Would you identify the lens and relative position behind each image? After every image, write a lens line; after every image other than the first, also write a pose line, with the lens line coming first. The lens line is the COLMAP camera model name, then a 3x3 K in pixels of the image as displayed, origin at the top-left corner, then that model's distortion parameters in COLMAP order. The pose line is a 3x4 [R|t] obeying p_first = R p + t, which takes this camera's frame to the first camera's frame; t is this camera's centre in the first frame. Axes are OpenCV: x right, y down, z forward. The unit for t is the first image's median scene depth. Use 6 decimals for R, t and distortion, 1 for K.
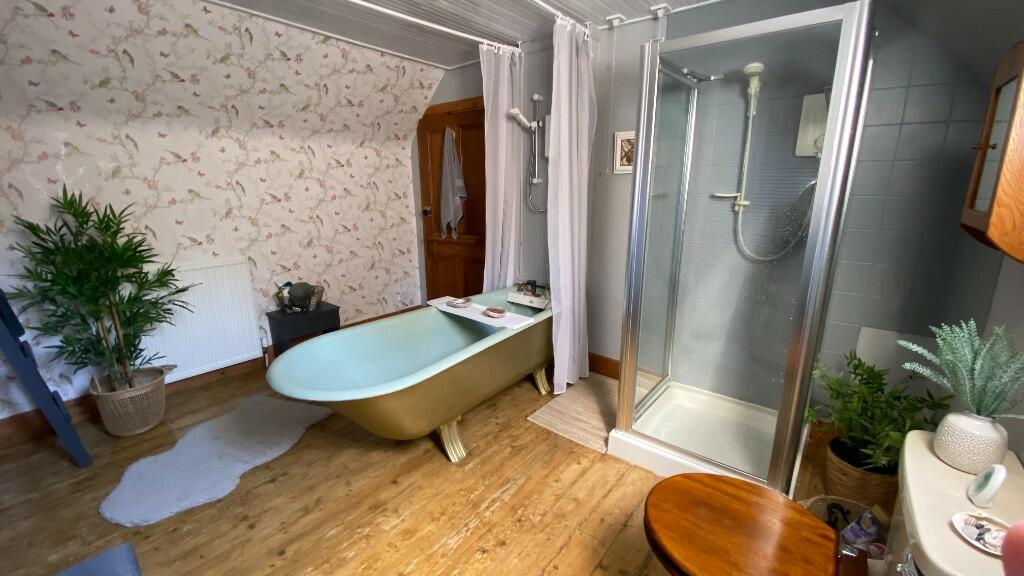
lens RADIAL K [[414.2, 0, 508.7], [0, 414.2, 292.6], [0, 0, 1]] dist [-0.000443, -0.000279]
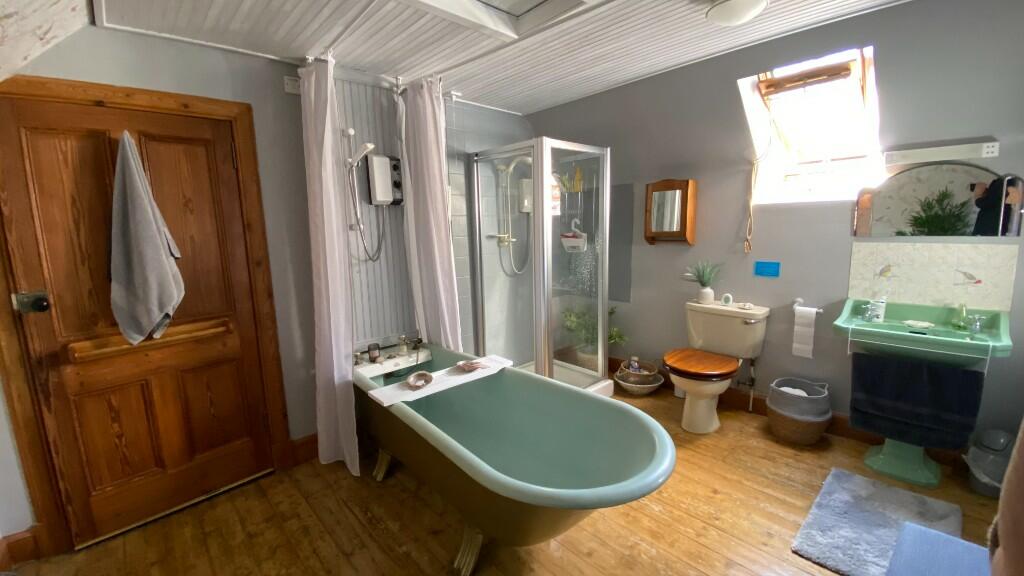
lens RADIAL K [[414.2, 0, 507.7], [0, 414.2, 280.8], [0, 0, 1]] dist [-0.000443, -0.000279]
pose [[0.130641, -0.141338, 0.981304, -0.929861], [0.263110, 0.959238, 0.103132, -0.215658], [-0.955880, 0.244718, 0.162503, 0.738869]]
